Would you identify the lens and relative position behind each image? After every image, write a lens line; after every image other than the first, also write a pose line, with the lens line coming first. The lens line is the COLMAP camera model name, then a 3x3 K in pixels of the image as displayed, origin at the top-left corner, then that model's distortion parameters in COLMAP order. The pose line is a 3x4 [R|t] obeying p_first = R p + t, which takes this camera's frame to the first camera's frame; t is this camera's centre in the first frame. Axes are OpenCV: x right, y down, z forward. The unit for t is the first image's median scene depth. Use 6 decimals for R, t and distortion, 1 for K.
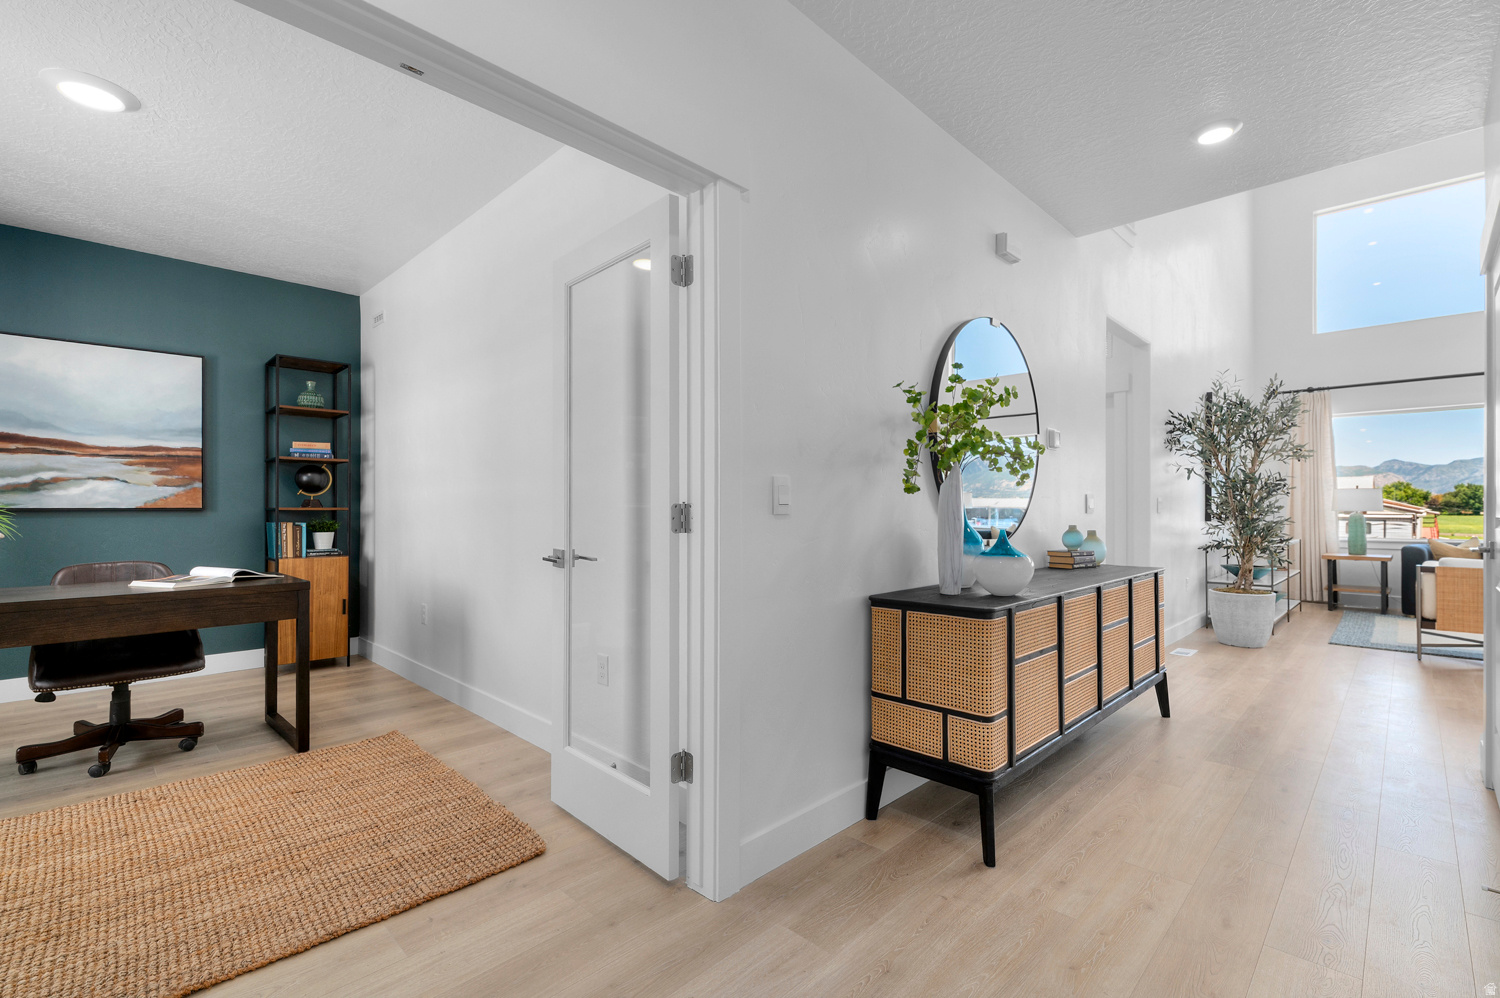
lens RADIAL K [[653.5, 0, 747.9], [0, 653.5, 499.9], [0, 0, 1]] dist [0.001974, -0.000136]
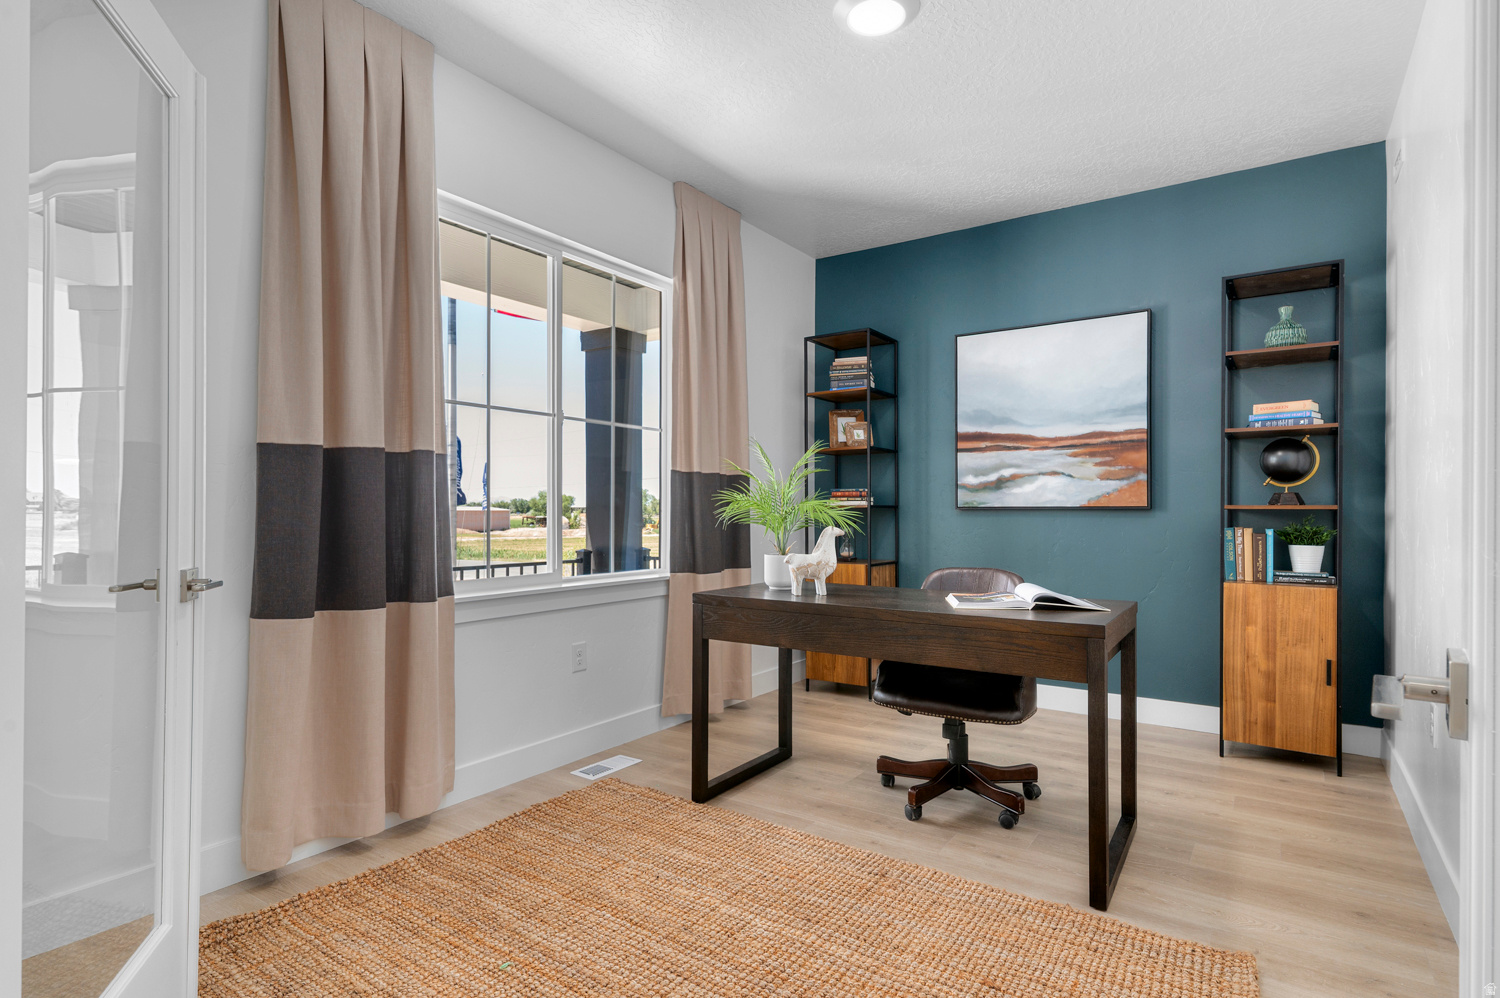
lens RADIAL K [[770.2, 0, 750.9], [0, 770.2, 511.3], [0, 0, 1]] dist [0.003876, -0.000795]
pose [[0.182960, 0.000099, -0.983120, -0.029405], [0.010257, 0.999945, 0.002010, 0.011489], [0.983067, -0.010452, 0.182949, 0.379143]]
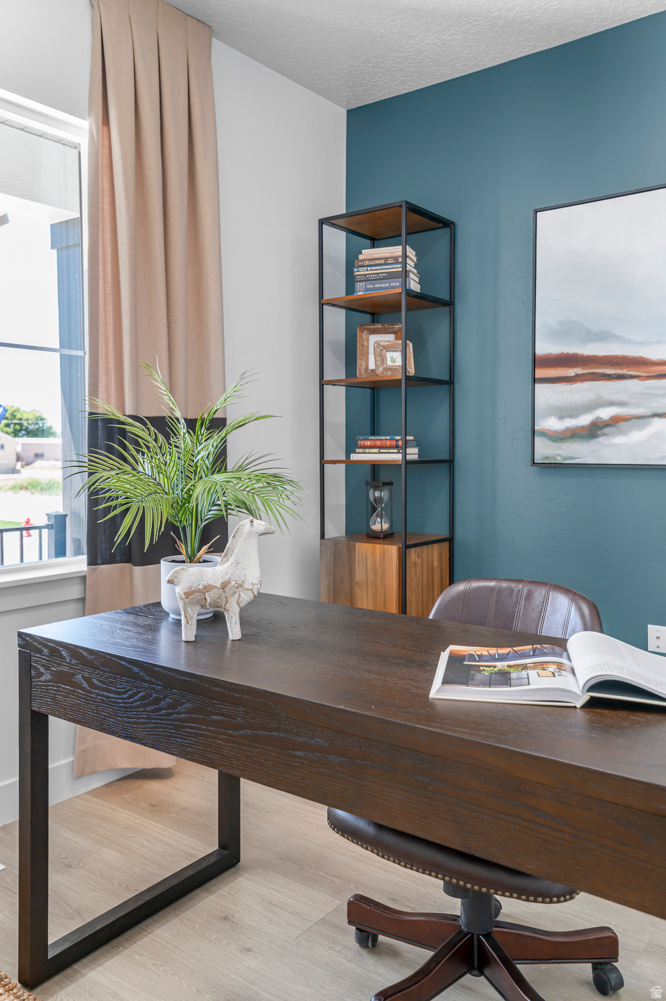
lens RADIAL K [[833.7, 0, 321.3], [0, 833.7, 484.9], [0, 0, 1]] dist [0.041985, -0.004459]
pose [[0.129134, 0.047498, -0.990489, -0.253546], [0.010556, 0.998730, 0.049270, -0.009616], [0.991571, -0.016818, 0.128469, 0.547039]]
